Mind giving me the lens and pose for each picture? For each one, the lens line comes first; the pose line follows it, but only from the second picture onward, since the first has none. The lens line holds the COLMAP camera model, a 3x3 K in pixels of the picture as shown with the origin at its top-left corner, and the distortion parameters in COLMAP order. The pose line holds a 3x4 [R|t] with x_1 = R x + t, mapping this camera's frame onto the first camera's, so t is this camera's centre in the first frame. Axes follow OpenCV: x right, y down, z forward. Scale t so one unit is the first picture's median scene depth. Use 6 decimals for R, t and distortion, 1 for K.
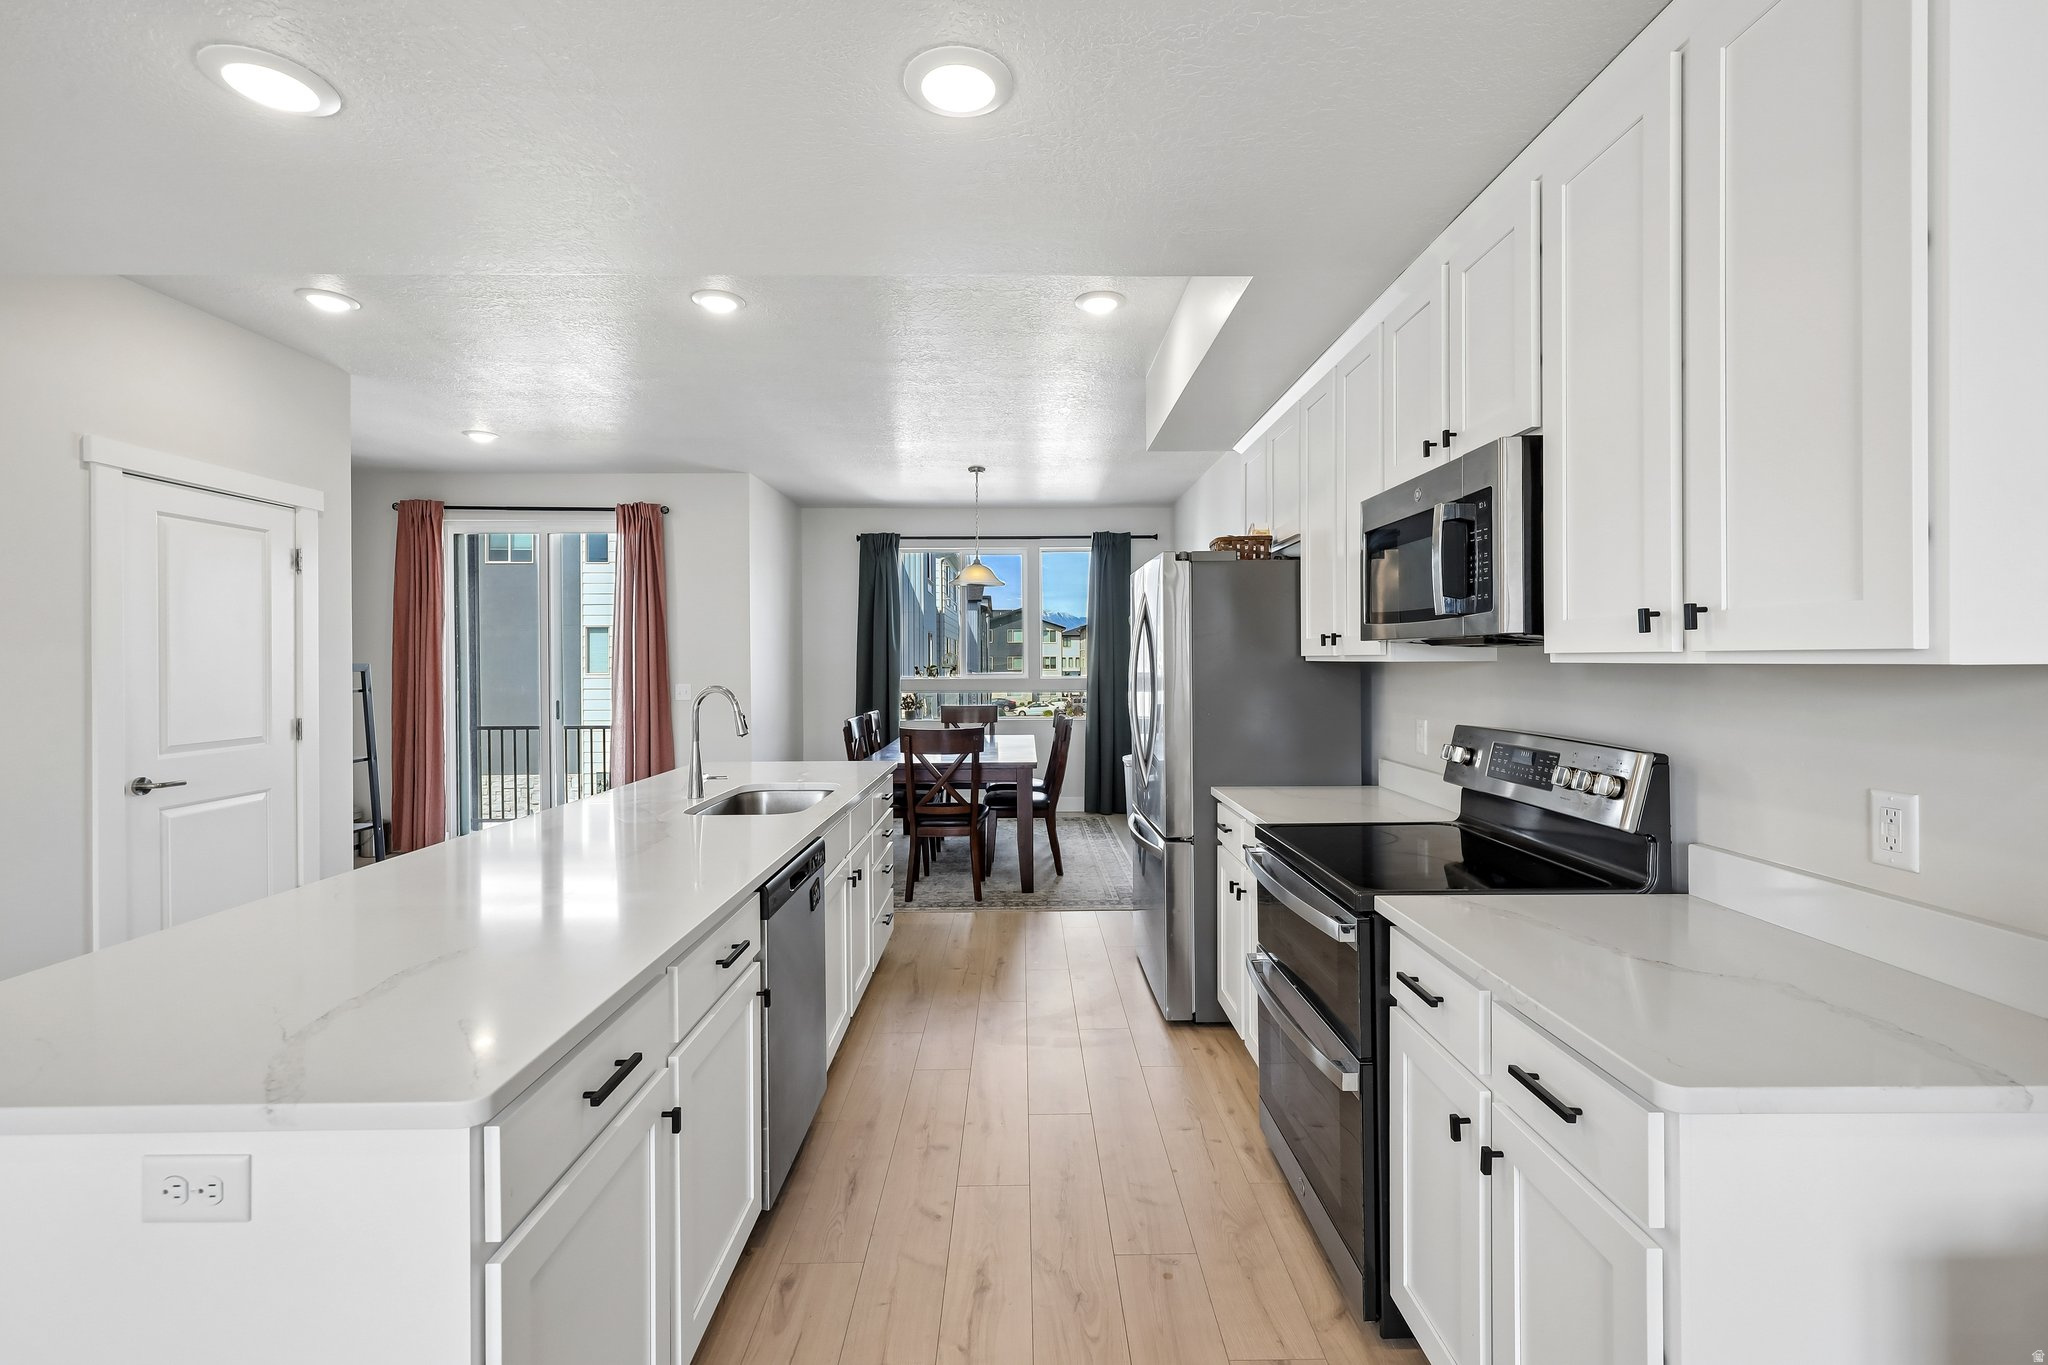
lens RADIAL K [[896.1, 0, 1045.4], [0, 896.1, 673.7], [0, 0, 1]] dist [0.008298, -0.000328]
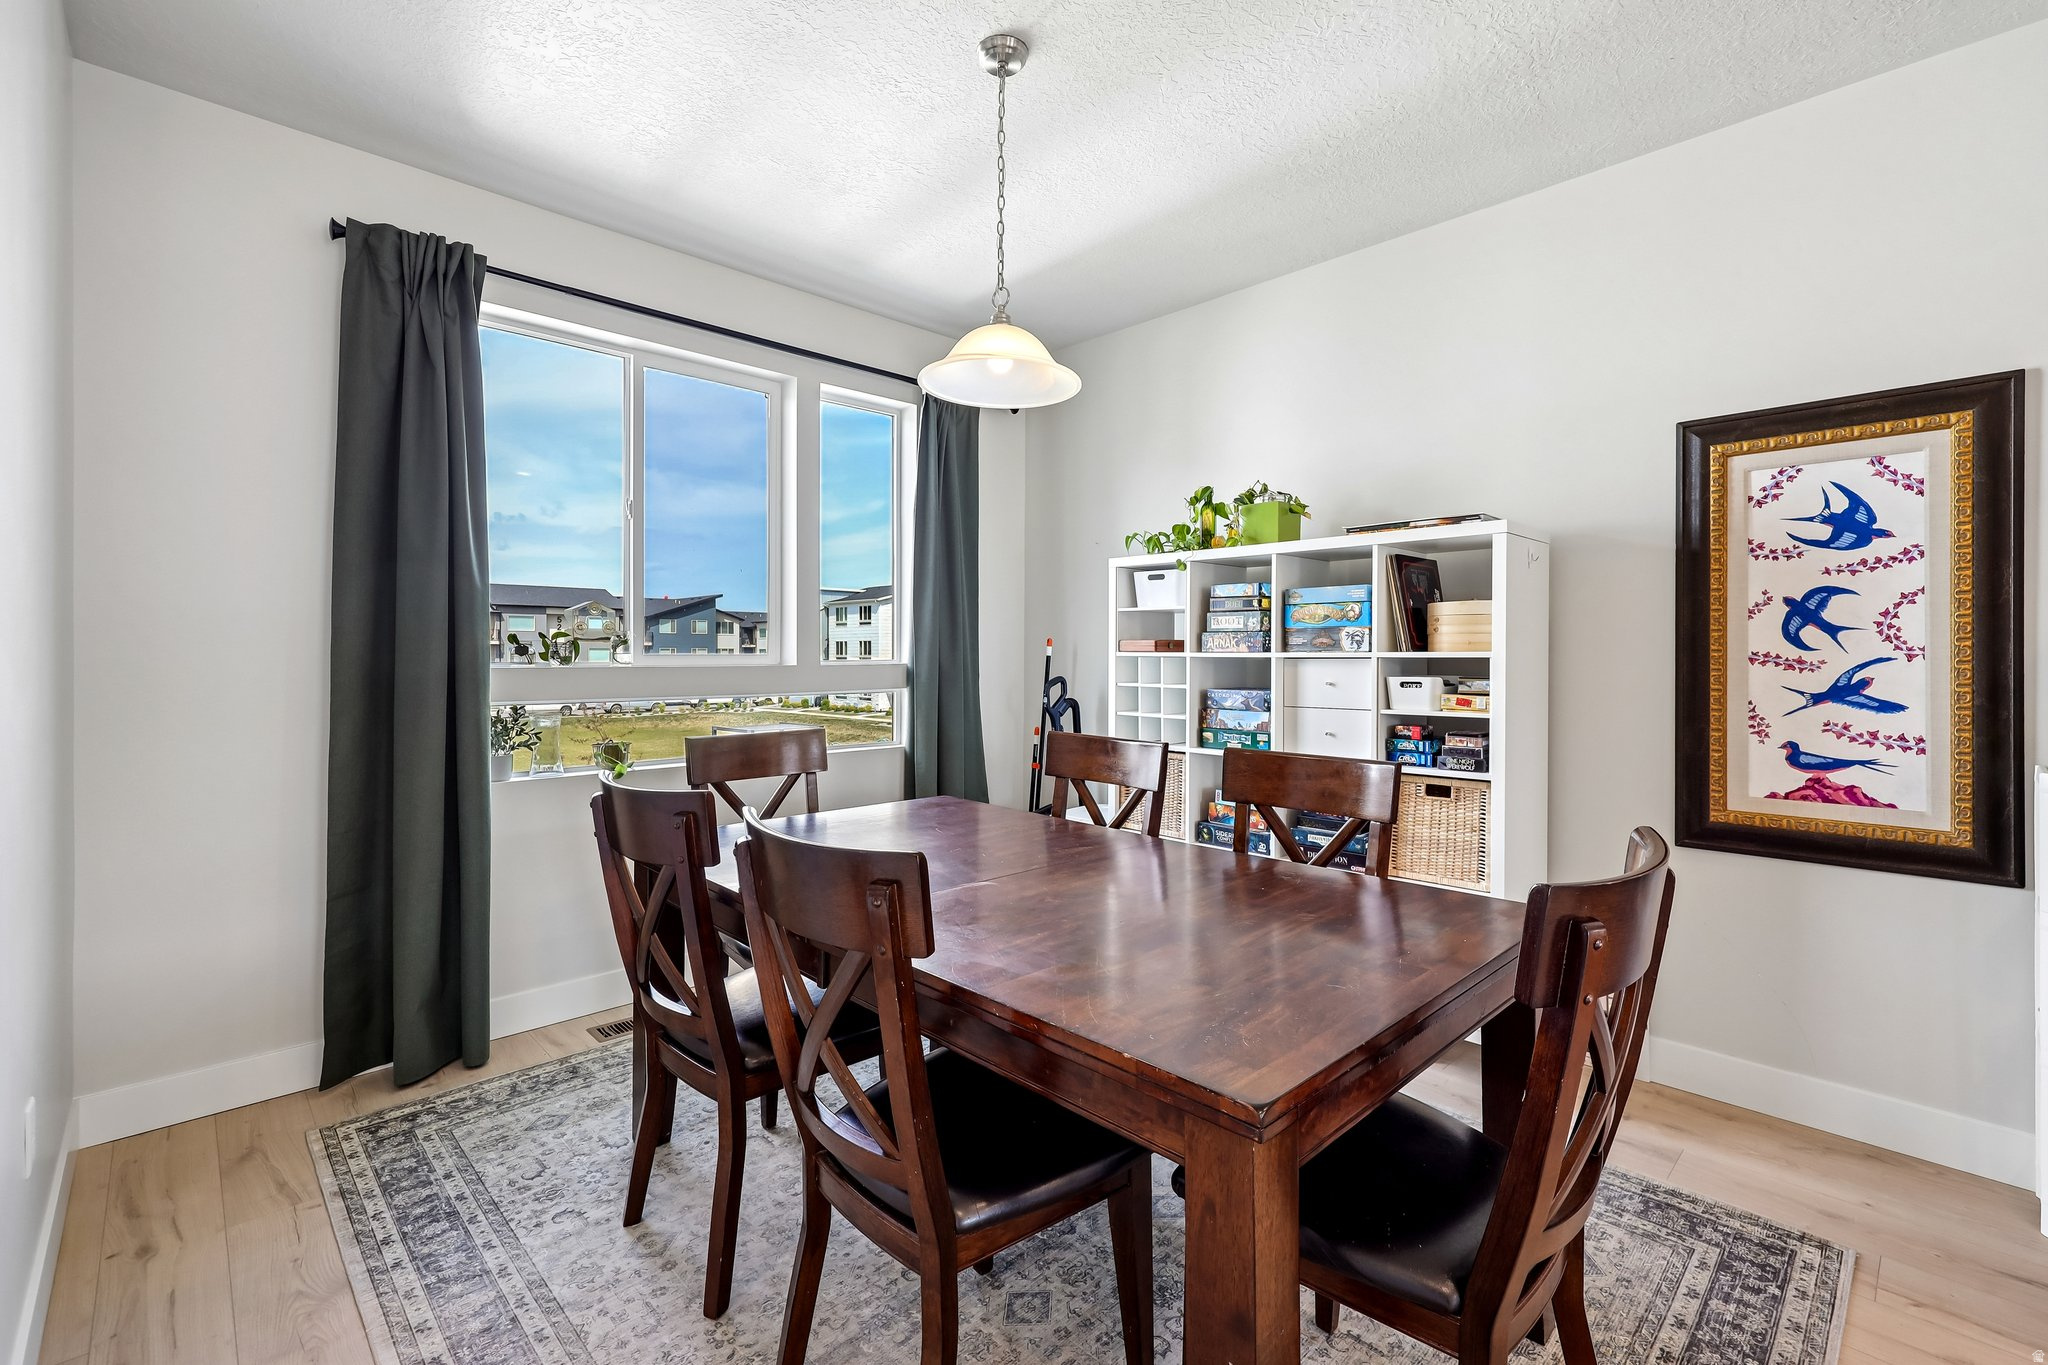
lens RADIAL K [[896.1, 0, 1011.5], [0, 896.1, 668.6], [0, 0, 1]] dist [0.008298, -0.000328]
pose [[0.749539, 0.013909, 0.661814, -0.539386], [-0.010118, 0.999903, -0.009555, 0.028904], [-0.661883, 0.000466, 0.749607, 1.299612]]
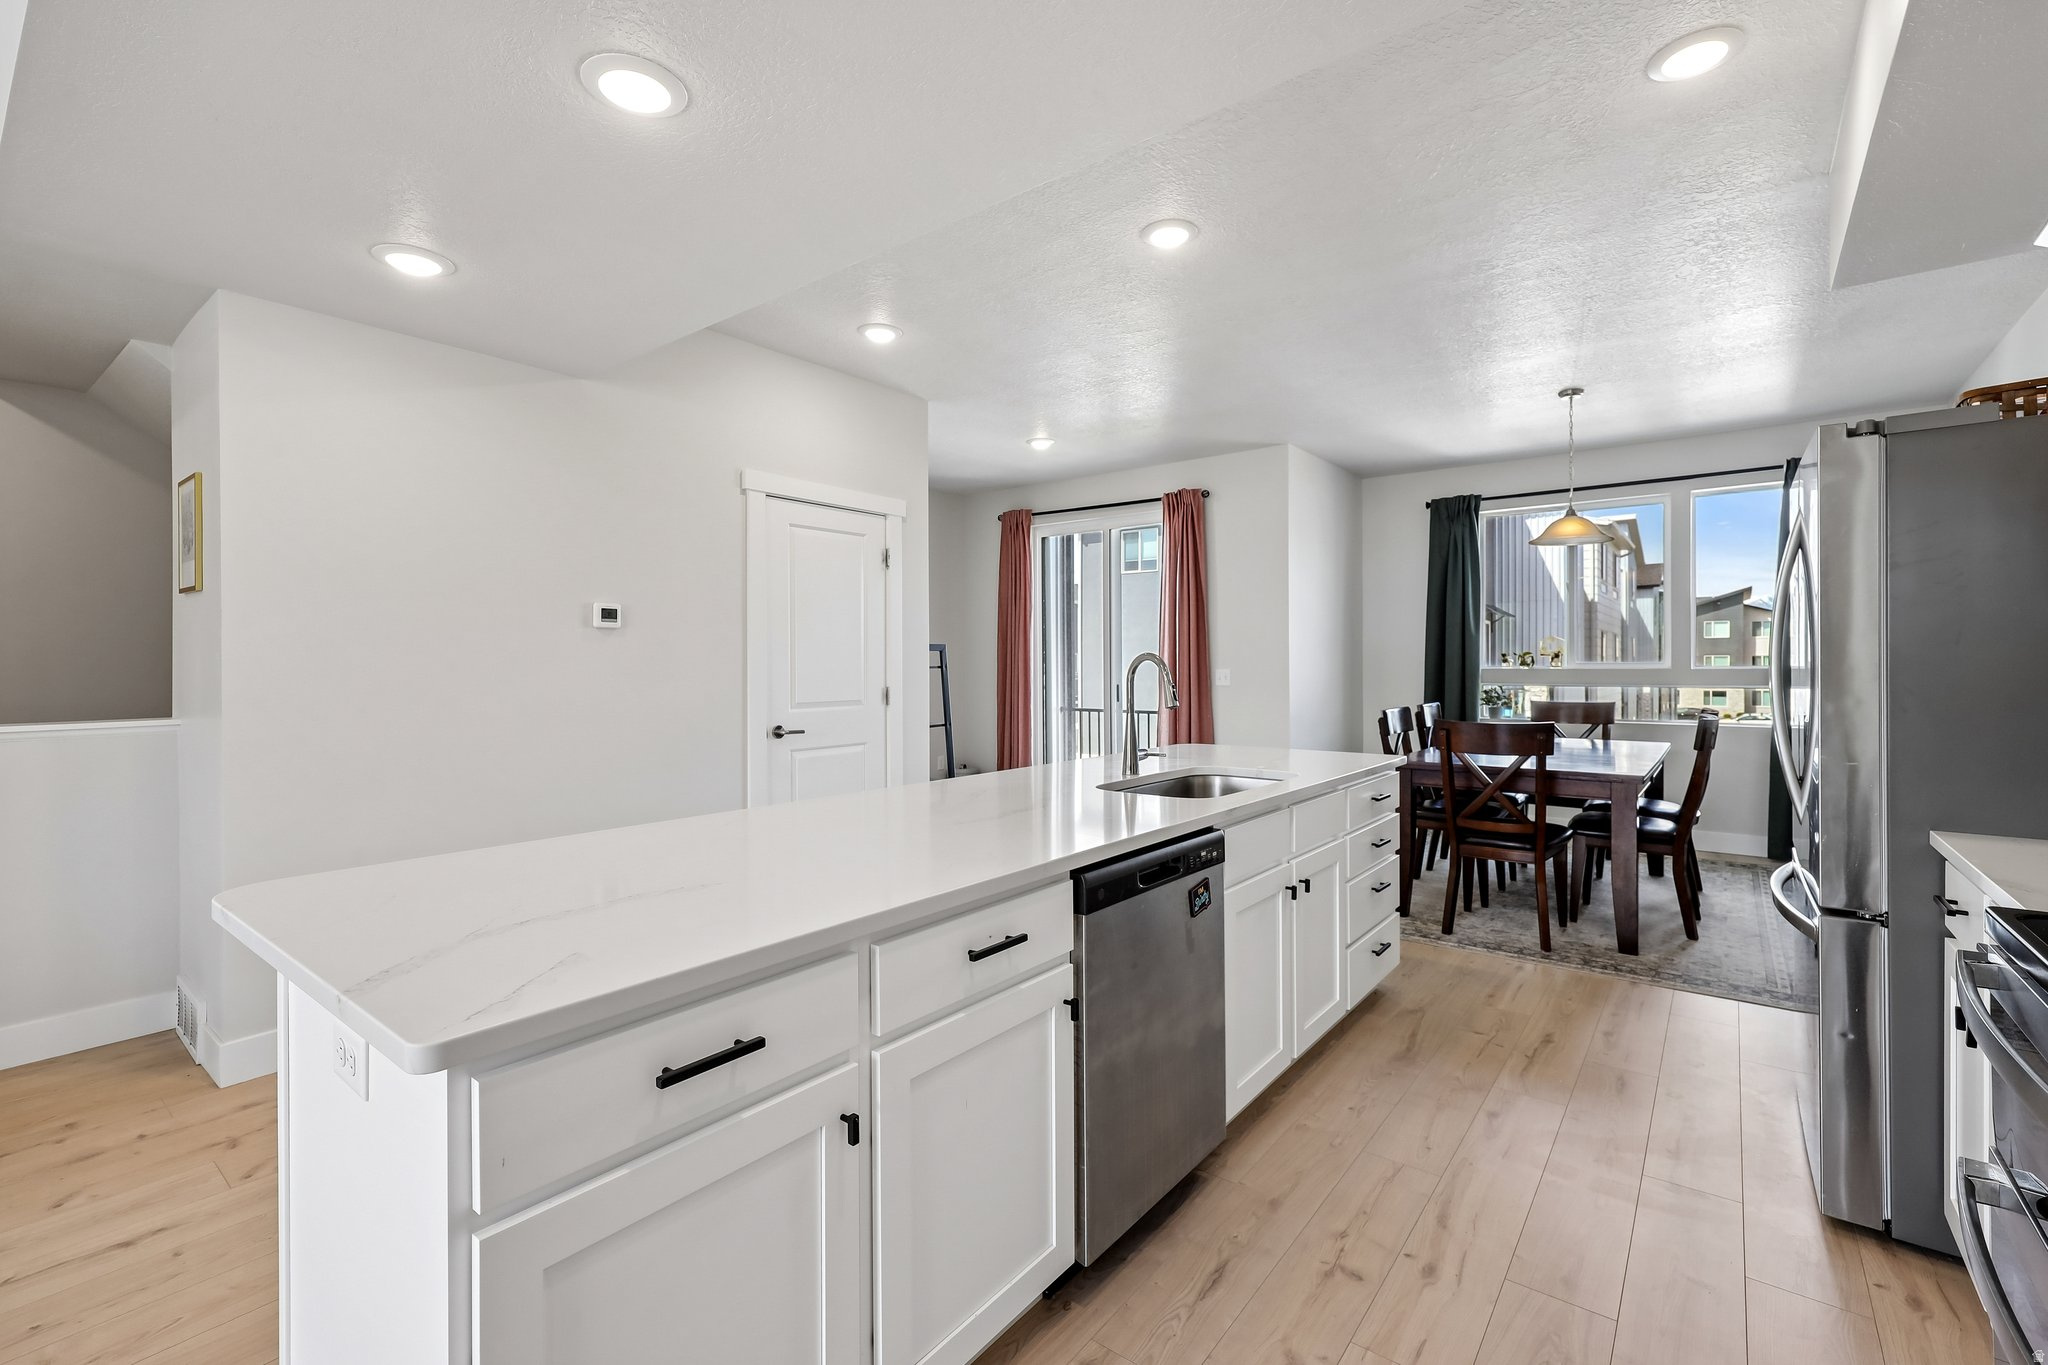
lens RADIAL K [[896.1, 0, 1026.7], [0, 896.1, 673.9], [0, 0, 1]] dist [0.008298, -0.000328]
pose [[0.771874, 0.007731, -0.635728, 0.099868], [-0.008244, 0.999964, 0.002150, 0.029192], [0.635722, 0.003581, 0.771910, 0.188638]]
